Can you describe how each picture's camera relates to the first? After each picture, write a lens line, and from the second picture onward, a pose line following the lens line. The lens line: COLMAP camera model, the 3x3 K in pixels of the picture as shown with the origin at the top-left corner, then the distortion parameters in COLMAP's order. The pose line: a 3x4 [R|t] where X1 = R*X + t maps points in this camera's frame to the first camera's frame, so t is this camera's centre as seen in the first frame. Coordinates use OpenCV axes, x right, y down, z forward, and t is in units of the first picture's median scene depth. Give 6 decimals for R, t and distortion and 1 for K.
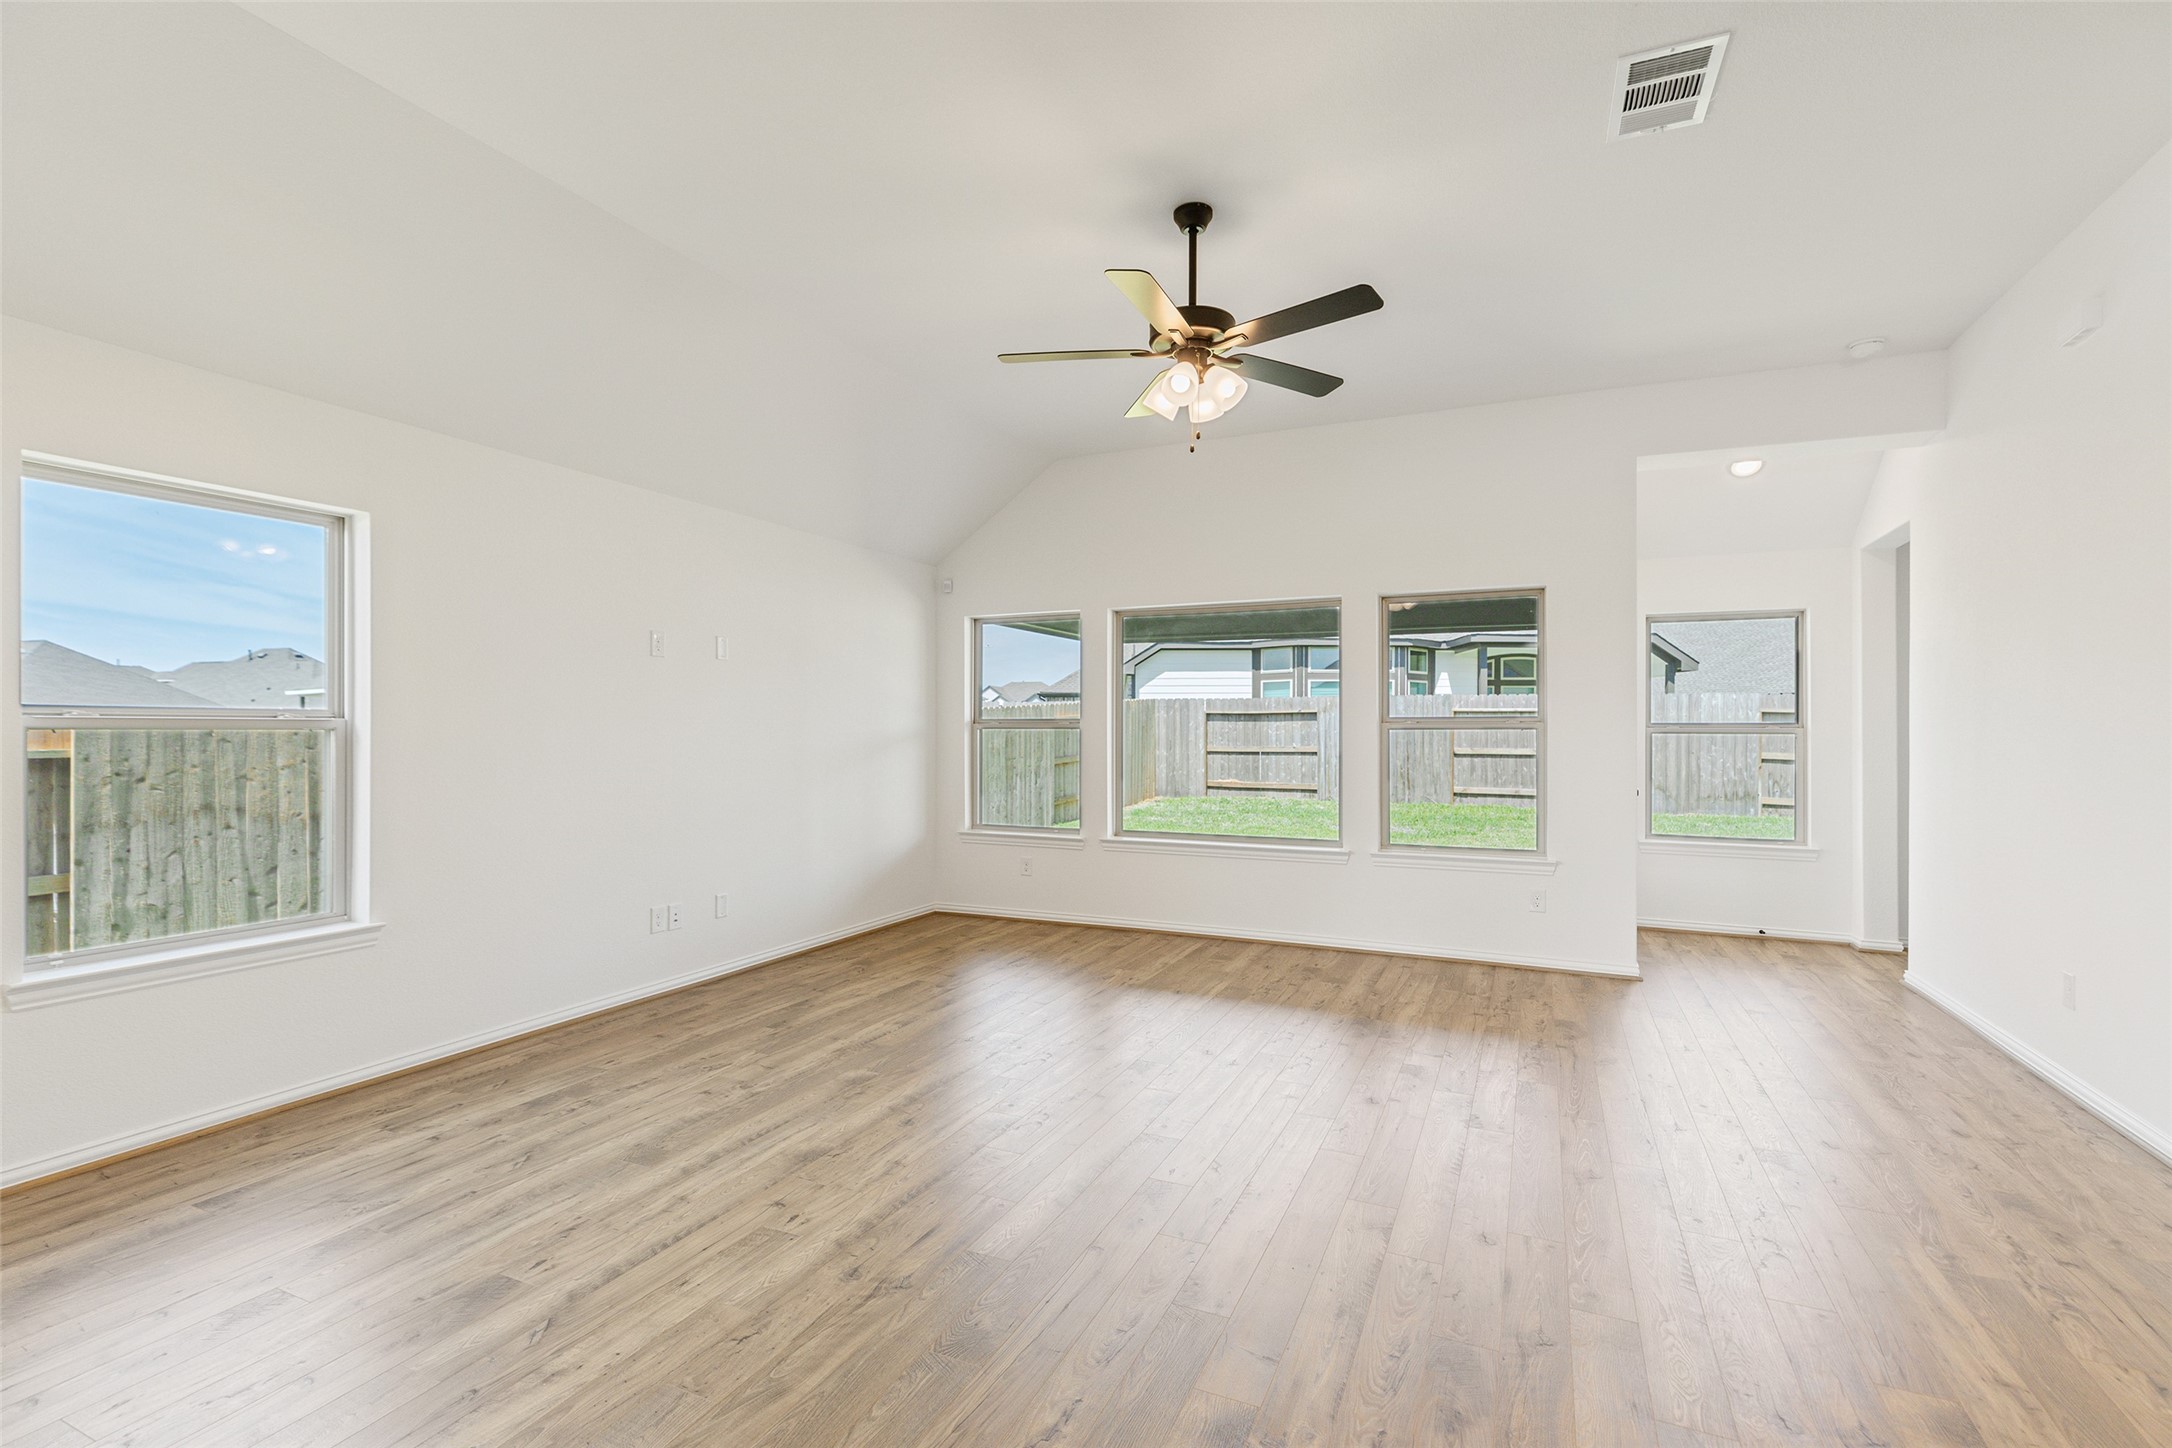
lens RADIAL K [[971.8, 0, 1089.7], [0, 971.8, 734.5], [0, 0, 1]] dist [0.001611, 0.001112]
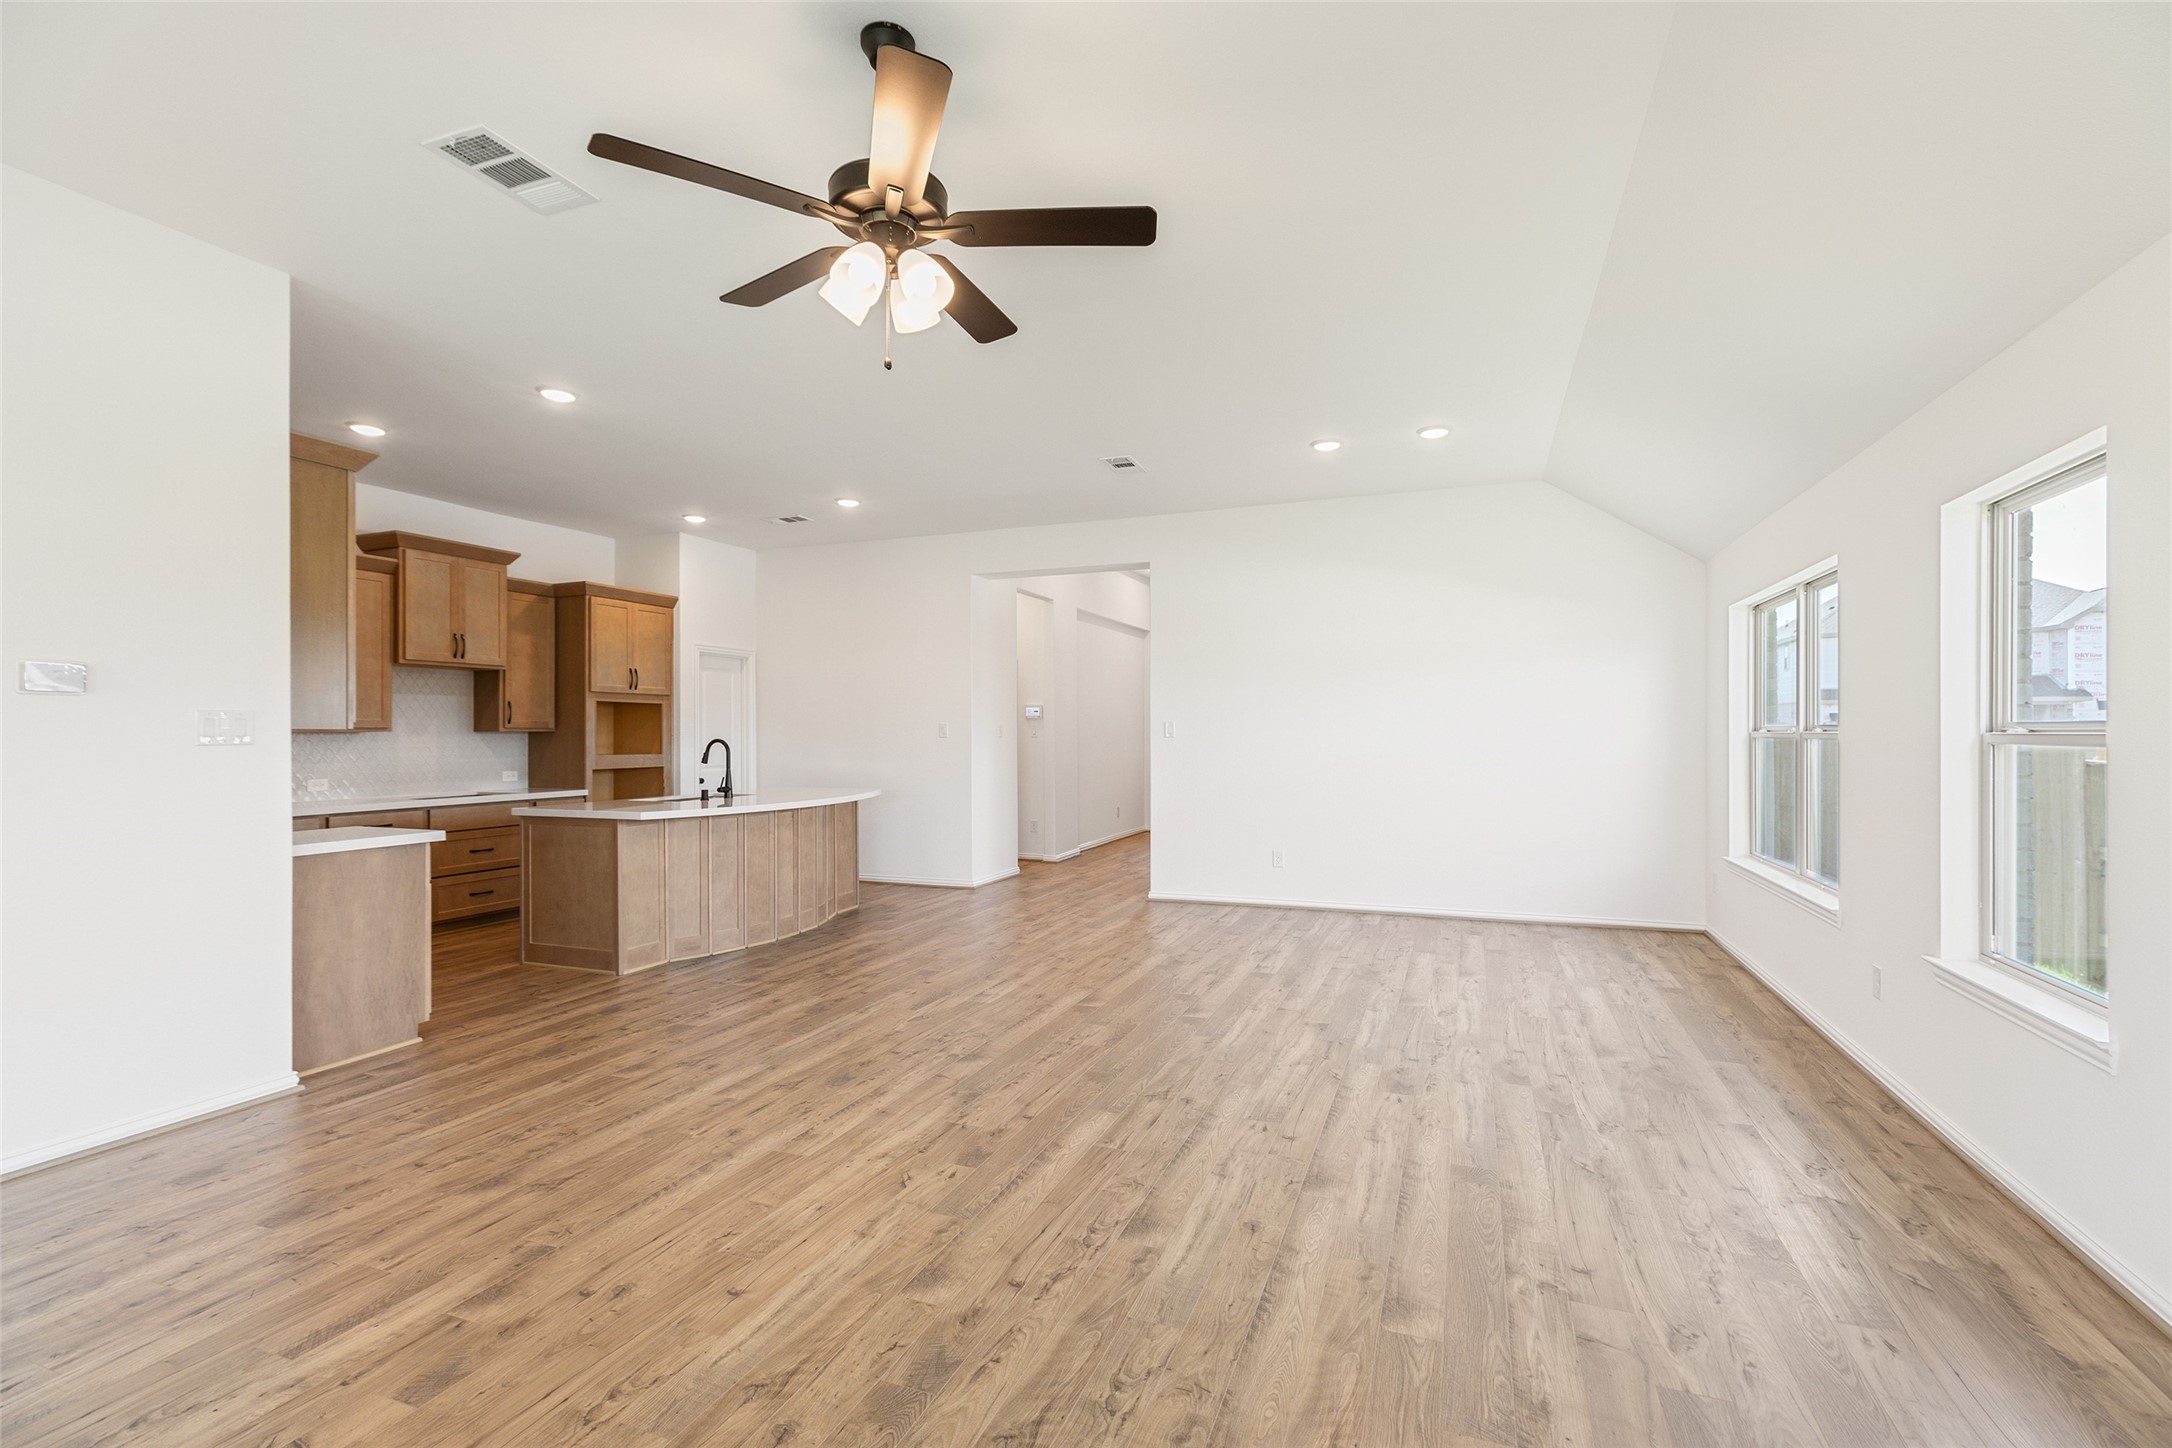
lens RADIAL K [[971.8, 0, 1083.3], [0, 971.8, 728.7], [0, 0, 1]] dist [0.001611, 0.001112]
pose [[-0.998772, 0.002241, -0.049493, -0.002231], [0.002213, 0.999997, 0.000611, -0.015241], [0.049494, 0.000500, -0.998774, 1.151096]]
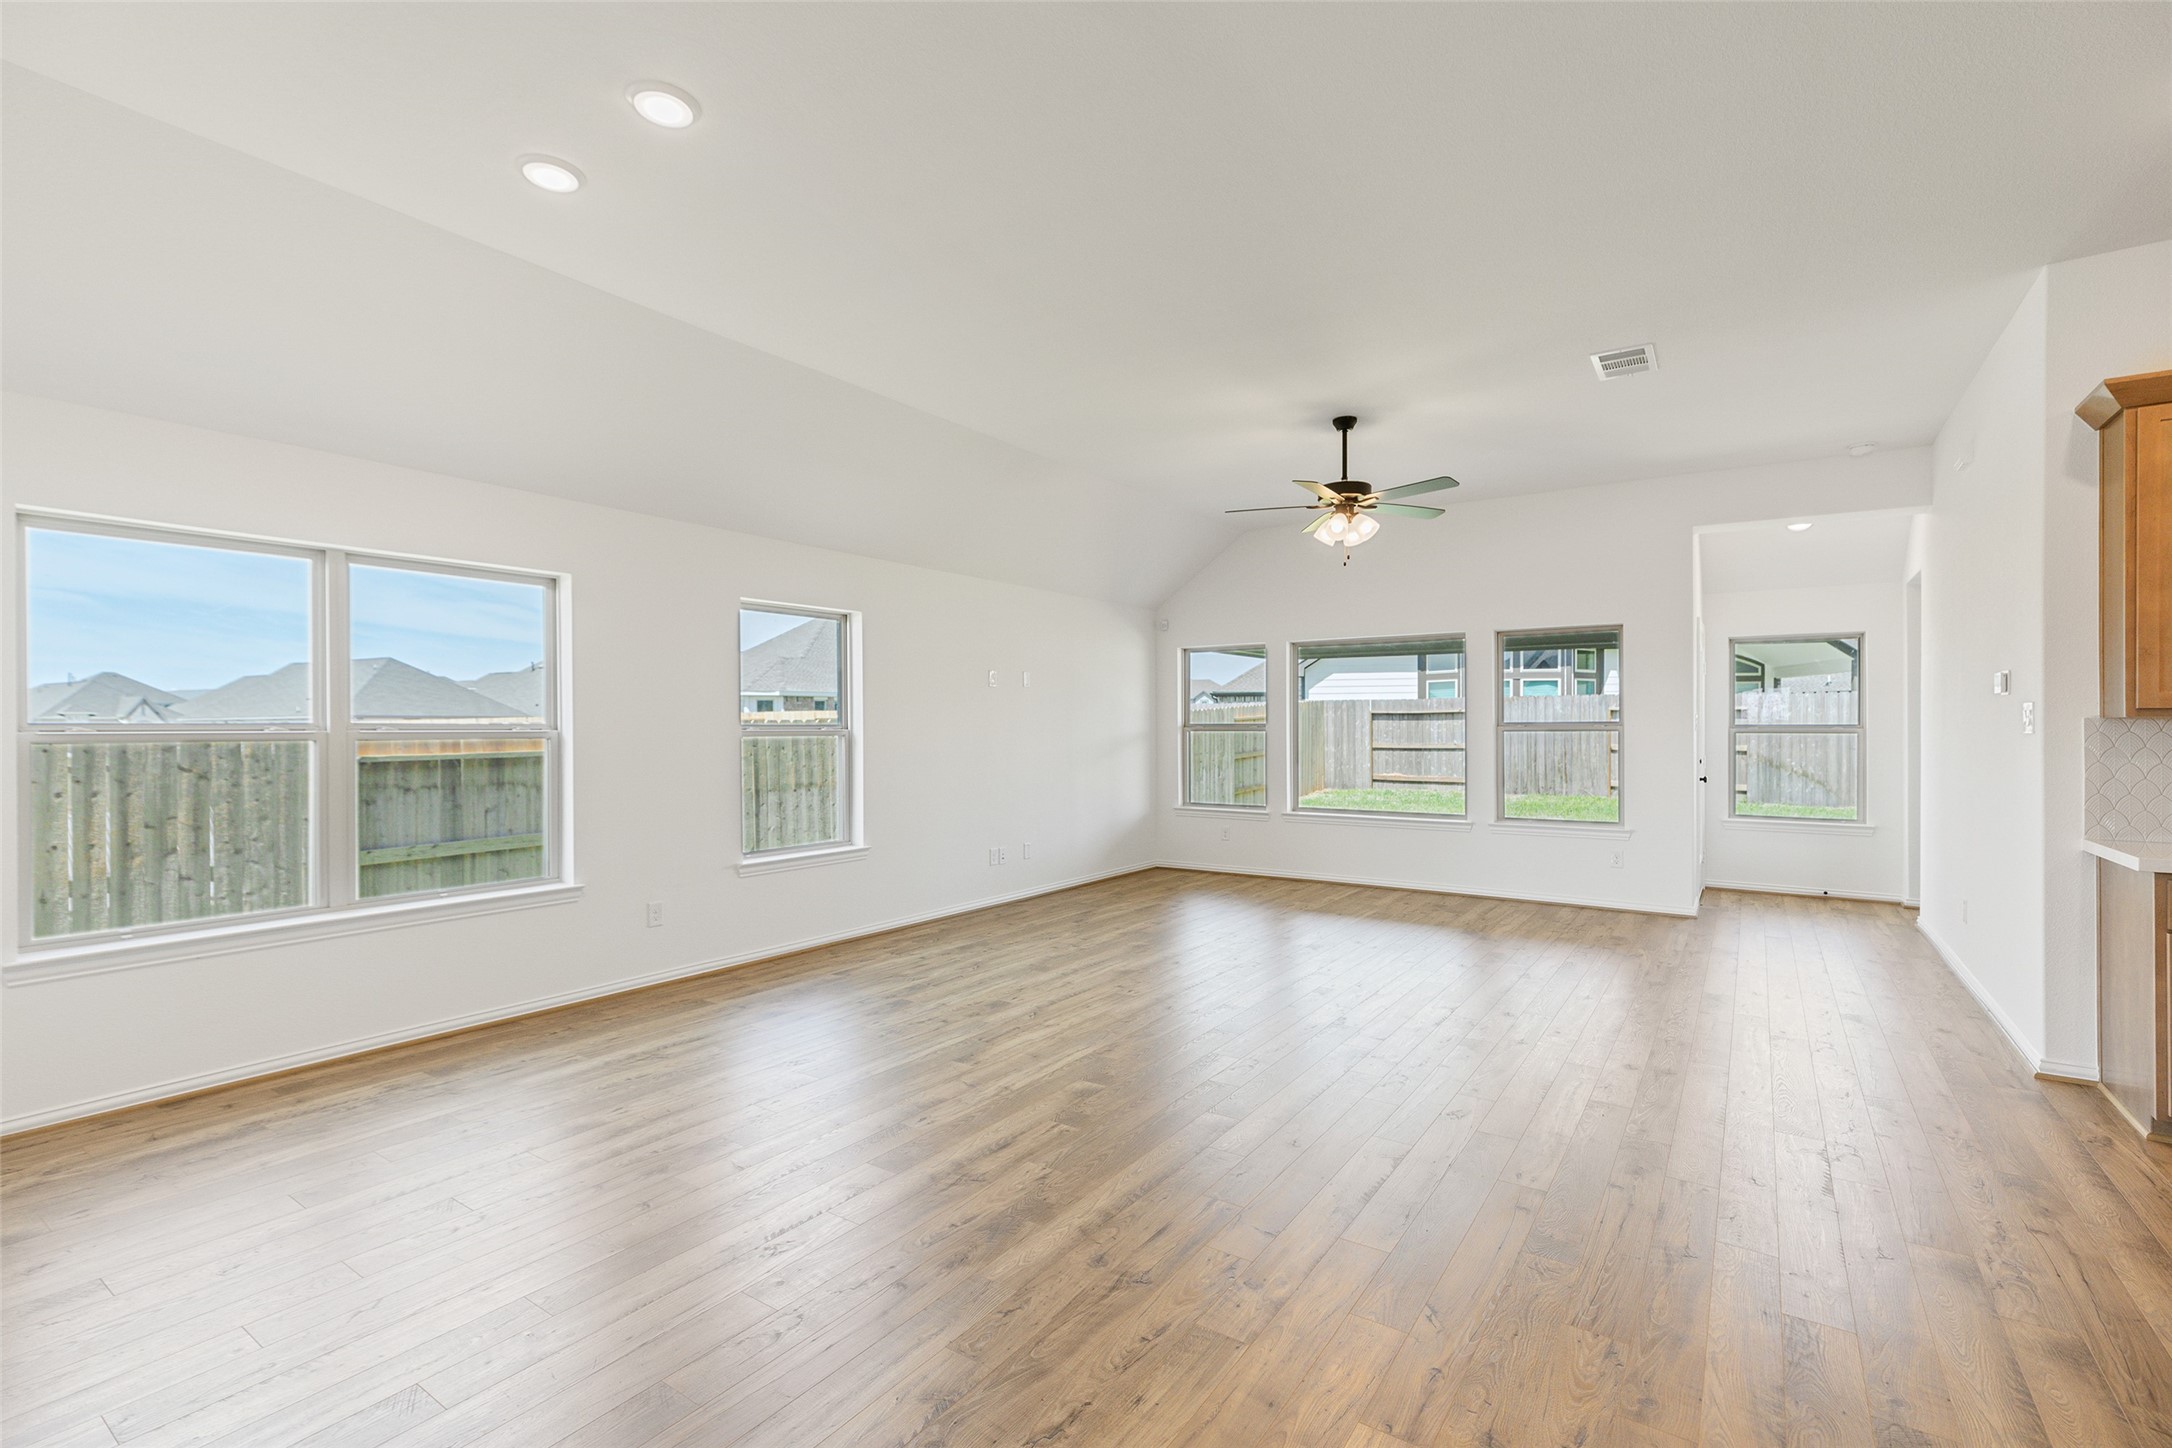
lens RADIAL K [[971.8, 0, 1091.3], [0, 971.8, 727.7], [0, 0, 1]] dist [0.001611, 0.001112]
pose [[0.985821, -0.004132, -0.167751, -0.028591], [0.003547, 0.999987, -0.003786, -0.007992], [0.167764, 0.003137, 0.985822, -0.461047]]
